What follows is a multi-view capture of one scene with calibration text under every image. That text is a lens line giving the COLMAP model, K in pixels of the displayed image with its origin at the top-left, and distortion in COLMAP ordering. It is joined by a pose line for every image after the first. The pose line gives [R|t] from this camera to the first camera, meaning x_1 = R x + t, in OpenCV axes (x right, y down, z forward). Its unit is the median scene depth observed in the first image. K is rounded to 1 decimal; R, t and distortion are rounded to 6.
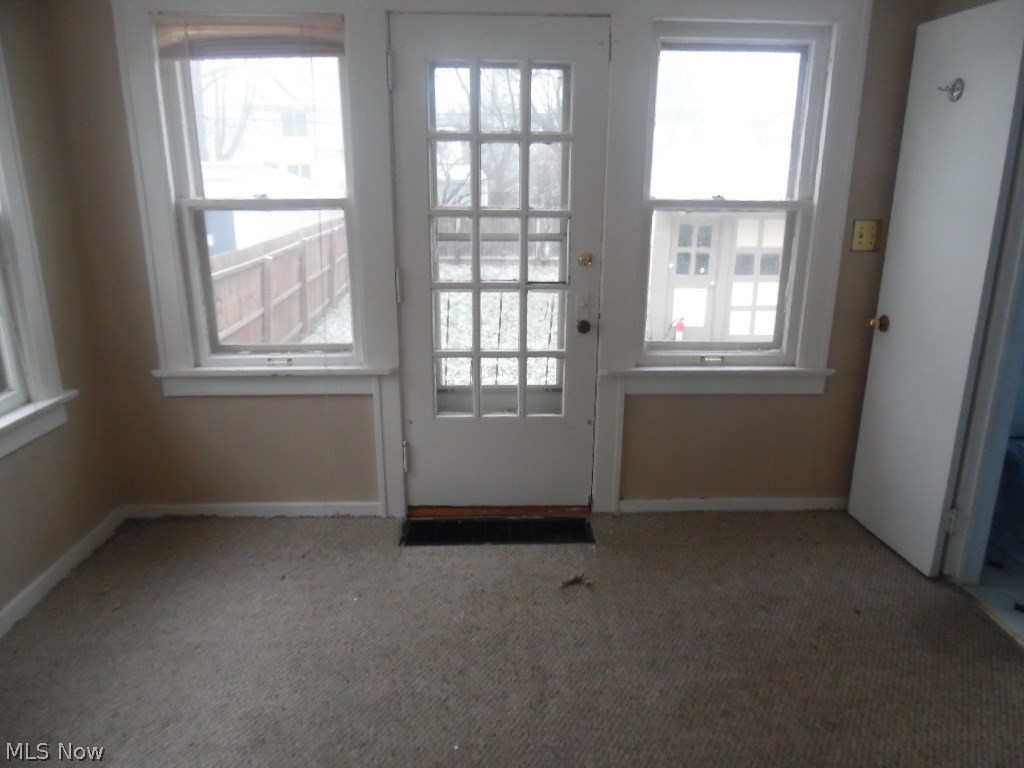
lens RADIAL K [[723.4, 0, 515.0], [0, 723.4, 381.6], [0, 0, 1]] dist [0.030778, -0.000269]
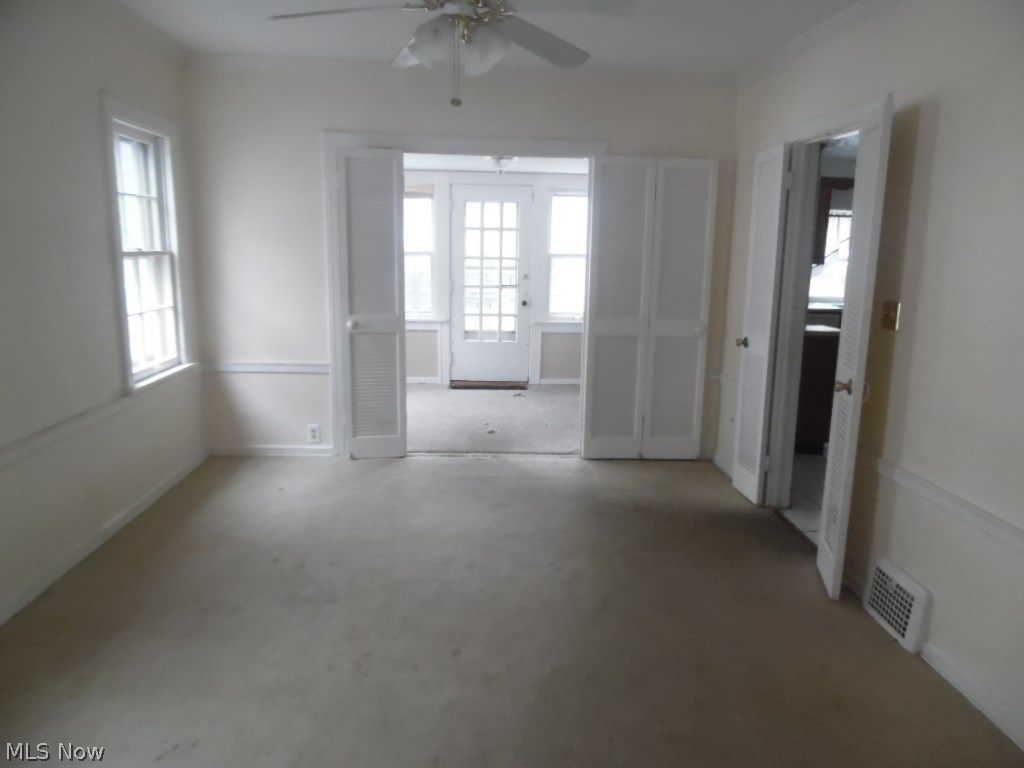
lens RADIAL K [[723.4, 0, 510.2], [0, 723.4, 385.9], [0, 0, 1]] dist [0.030778, -0.000269]
pose [[0.999896, 0.010018, 0.010394, 0.022983], [-0.008833, 0.994071, -0.108371, 0.462224], [-0.011418, 0.108268, 0.994056, -1.397604]]
